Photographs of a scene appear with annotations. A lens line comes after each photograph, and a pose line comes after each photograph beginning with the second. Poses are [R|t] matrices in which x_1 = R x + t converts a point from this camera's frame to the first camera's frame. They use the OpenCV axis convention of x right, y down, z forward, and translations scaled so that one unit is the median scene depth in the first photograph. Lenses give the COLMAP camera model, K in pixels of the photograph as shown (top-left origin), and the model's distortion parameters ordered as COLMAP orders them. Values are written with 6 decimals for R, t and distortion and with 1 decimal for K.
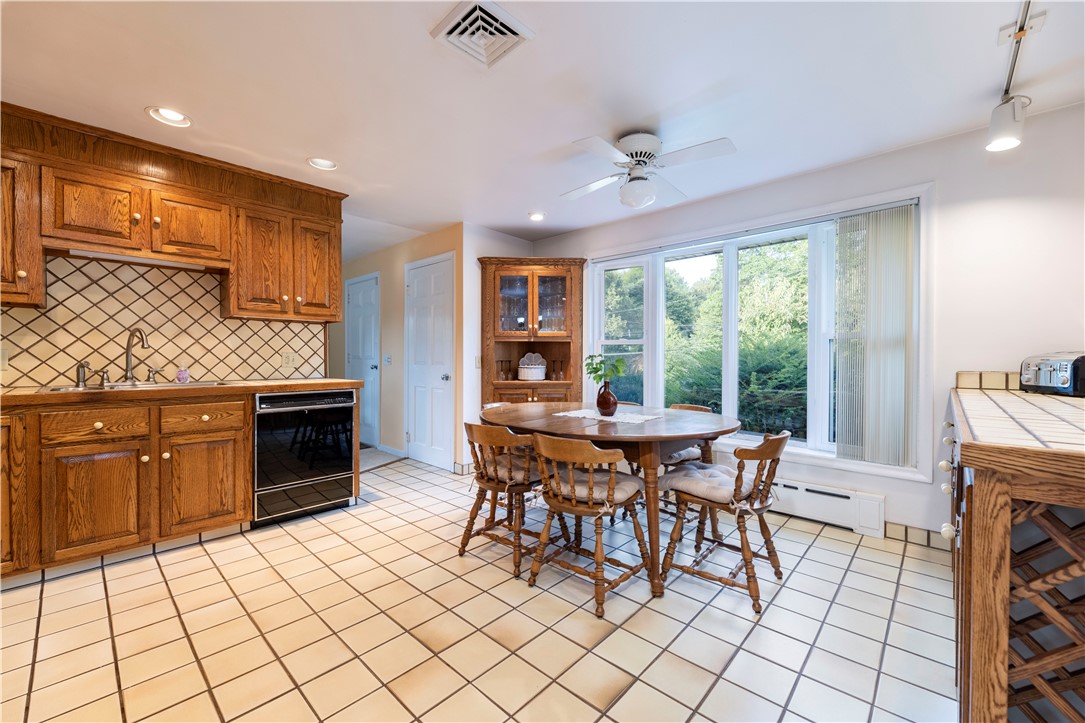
lens RADIAL K [[433.0, 0, 531.4], [0, 433.0, 362.6], [0, 0, 1]] dist [0.000104, 0.000182]
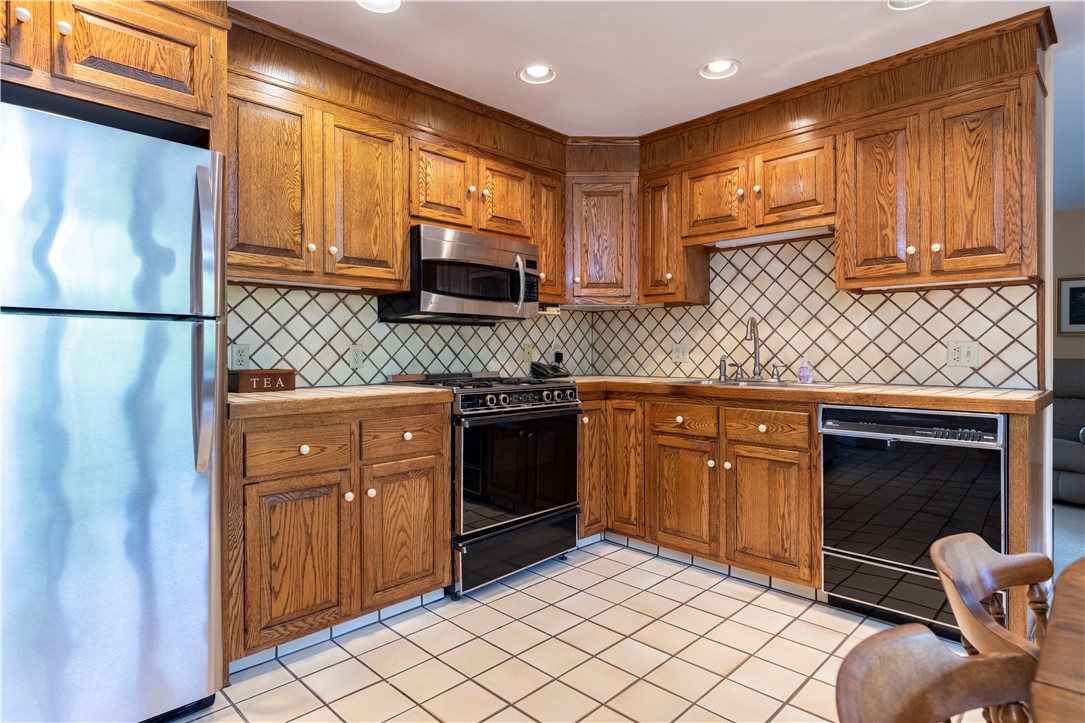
lens RADIAL K [[584.9, 0, 548.8], [0, 584.9, 353.9], [0, 0, 1]] dist [-0.001115, -0.001701]
pose [[-0.005292, 0.002746, -0.999982, 0.261732], [-0.008586, 0.999959, 0.002791, -0.004482], [0.999949, 0.008601, -0.005268, 0.547889]]
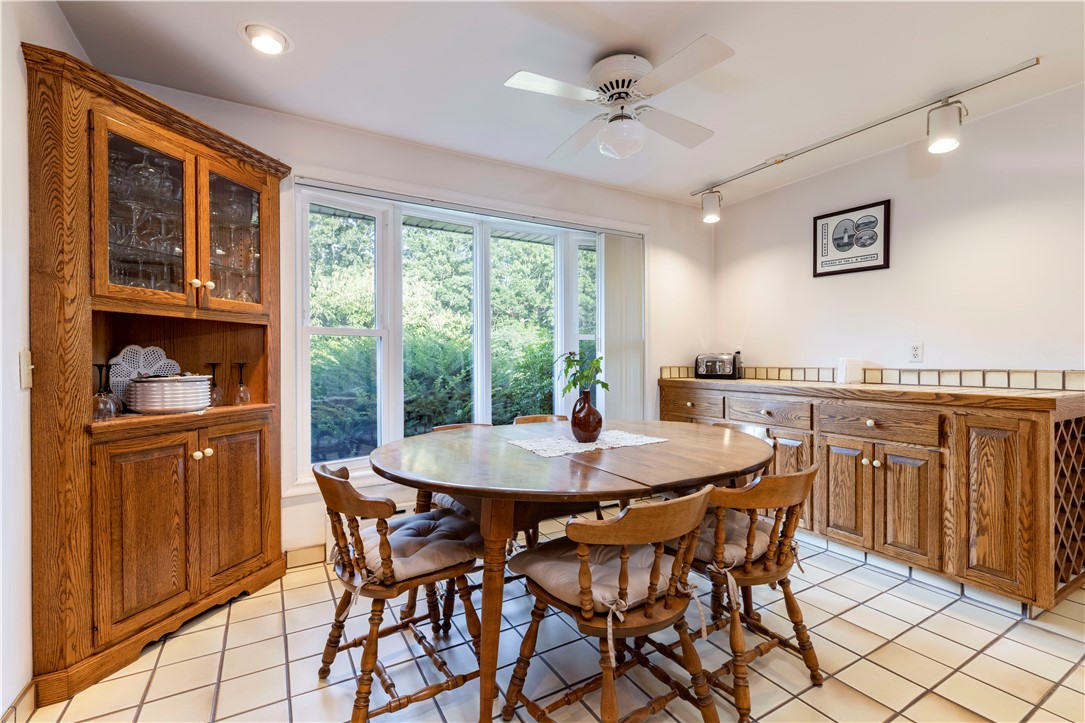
lens RADIAL K [[482.4, 0, 541.1], [0, 482.4, 364.4], [0, 0, 1]] dist [-0.002011, 0.000023]
pose [[0.280244, -0.012695, 0.959845, -0.520483], [0.012405, 0.999877, 0.009602, -0.006662], [-0.959849, 0.009216, 0.280367, 0.784471]]
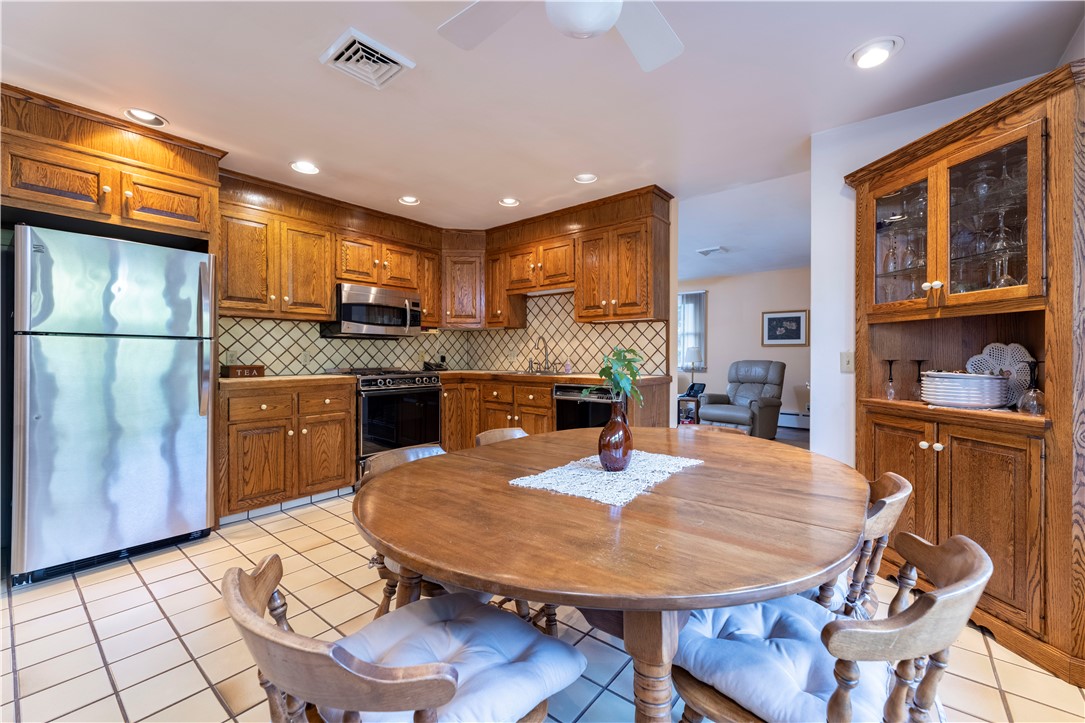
lens RADIAL K [[433.0, 0, 540.9], [0, 433.0, 357.7], [0, 0, 1]] dist [0.000104, 0.000182]
pose [[0.087657, 0.005329, -0.996136, 0.603589], [-0.010513, 0.999935, 0.004424, -0.008342], [0.996095, 0.010085, 0.087707, 0.797379]]
